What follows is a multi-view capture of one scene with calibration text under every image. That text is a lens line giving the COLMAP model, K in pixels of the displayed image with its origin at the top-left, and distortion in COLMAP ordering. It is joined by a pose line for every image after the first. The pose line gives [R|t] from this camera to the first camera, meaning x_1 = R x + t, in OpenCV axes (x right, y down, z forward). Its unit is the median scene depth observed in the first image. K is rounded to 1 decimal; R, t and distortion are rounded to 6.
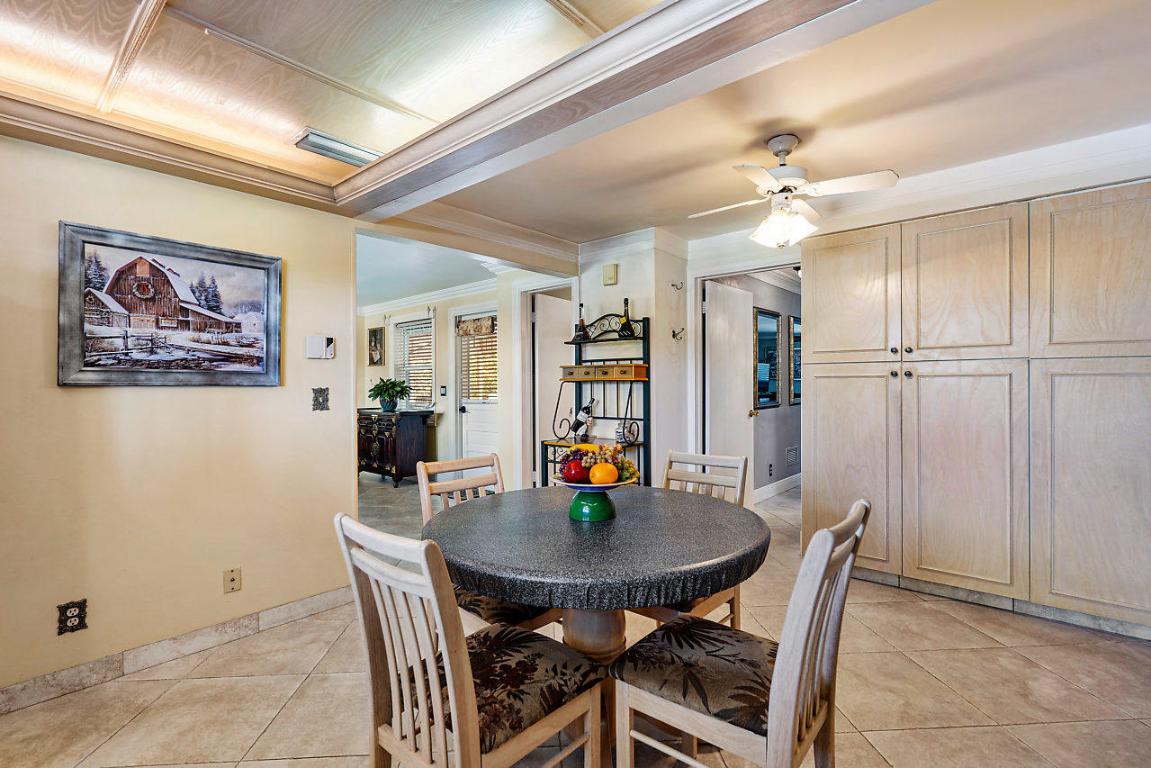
lens RADIAL K [[532.8, 0, 570.4], [0, 532.8, 379.9], [0, 0, 1]] dist [-0.000546, -0.001625]
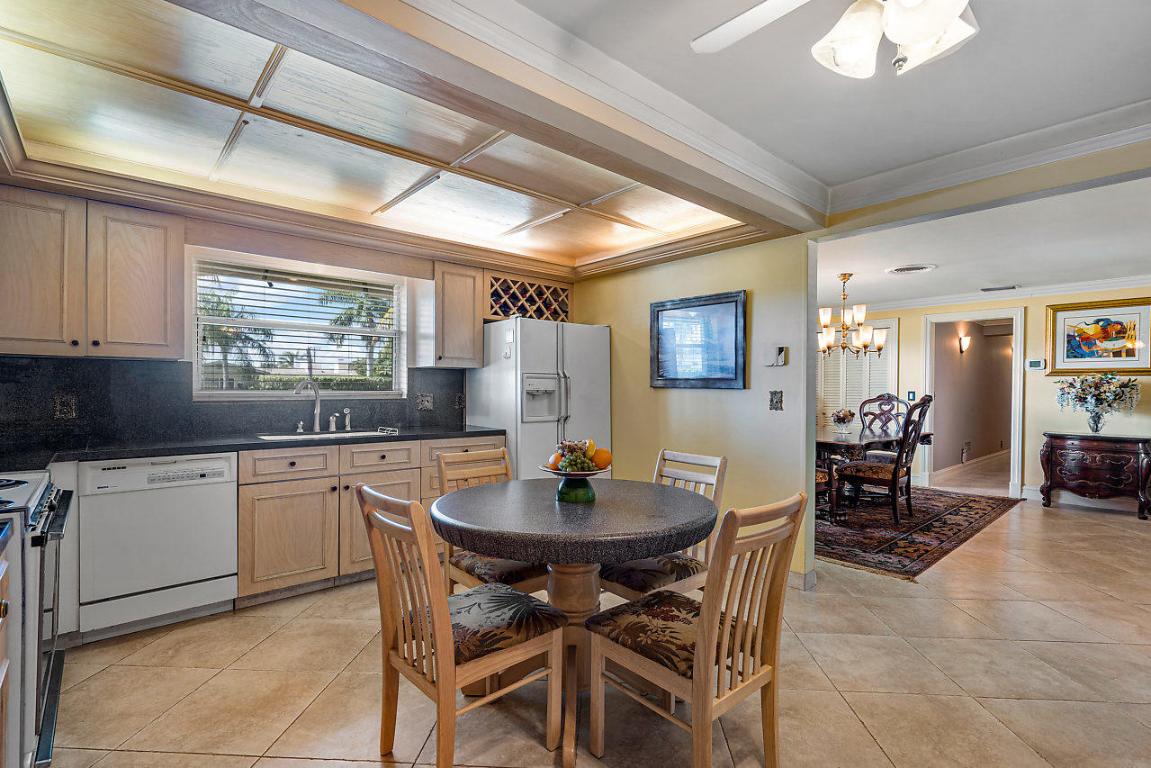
lens RADIAL K [[532.8, 0, 573.2], [0, 532.8, 384.3], [0, 0, 1]] dist [-0.000546, -0.001625]
pose [[-0.122871, -0.006266, -0.992403, 0.811036], [0.000167, 0.999980, -0.006334, 0.008811], [0.992423, -0.000944, -0.122868, 0.764563]]
